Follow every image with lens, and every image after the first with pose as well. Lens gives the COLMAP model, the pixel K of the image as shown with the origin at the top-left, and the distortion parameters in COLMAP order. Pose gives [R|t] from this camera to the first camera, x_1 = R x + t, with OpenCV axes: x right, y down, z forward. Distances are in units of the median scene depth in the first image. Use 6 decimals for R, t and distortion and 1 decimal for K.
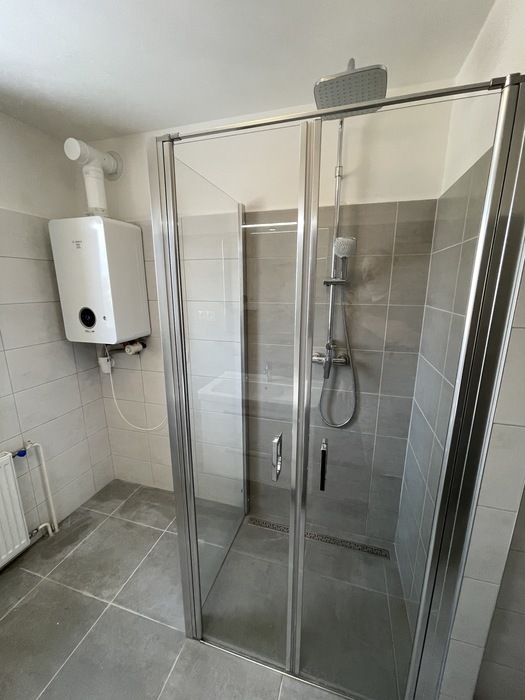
lens RADIAL K [[283.1, 0, 265.3], [0, 283.1, 348.7], [0, 0, 1]] dist [-0.001863, -0.000060]
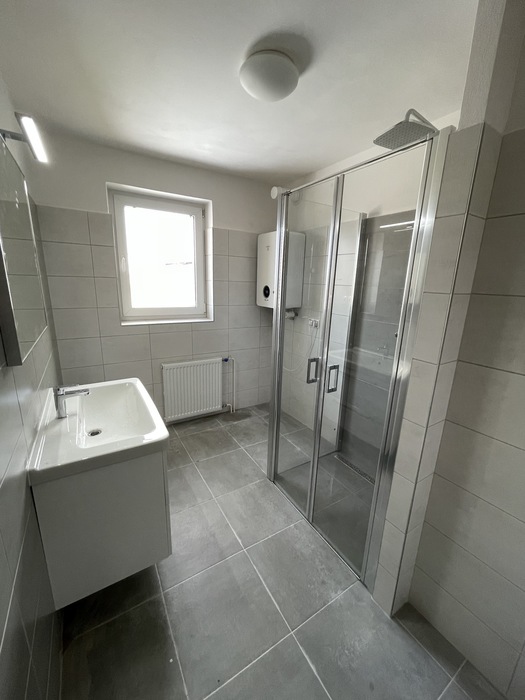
lens RADIAL K [[283.1, 0, 265.8], [0, 283.1, 350.2], [0, 0, 1]] dist [-0.001863, -0.000060]
pose [[0.747557, 0.186305, -0.637533, 0.530126], [-0.178612, 0.980886, 0.077206, 0.107247], [0.639731, 0.056155, 0.766544, -0.286652]]
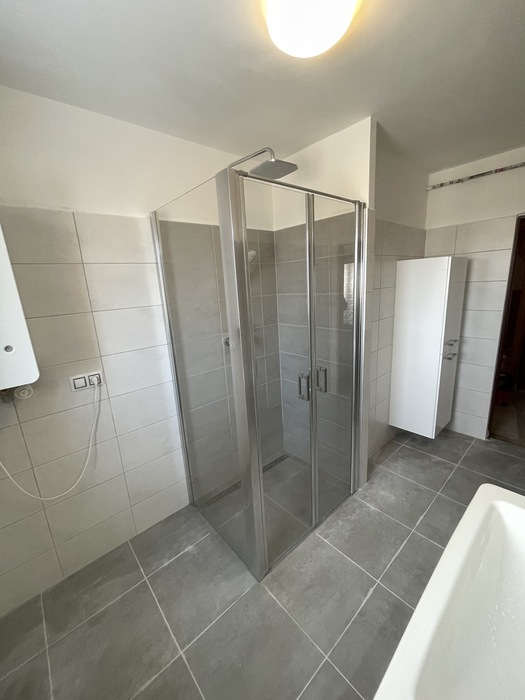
lens RADIAL K [[283.1, 0, 265.7], [0, 283.1, 349.4], [0, 0, 1]] dist [-0.001863, -0.000060]
pose [[0.525711, -0.226226, 0.820031, -0.809336], [0.242534, 0.963839, 0.110415, -0.034203], [-0.815356, 0.140839, 0.561568, 0.143461]]
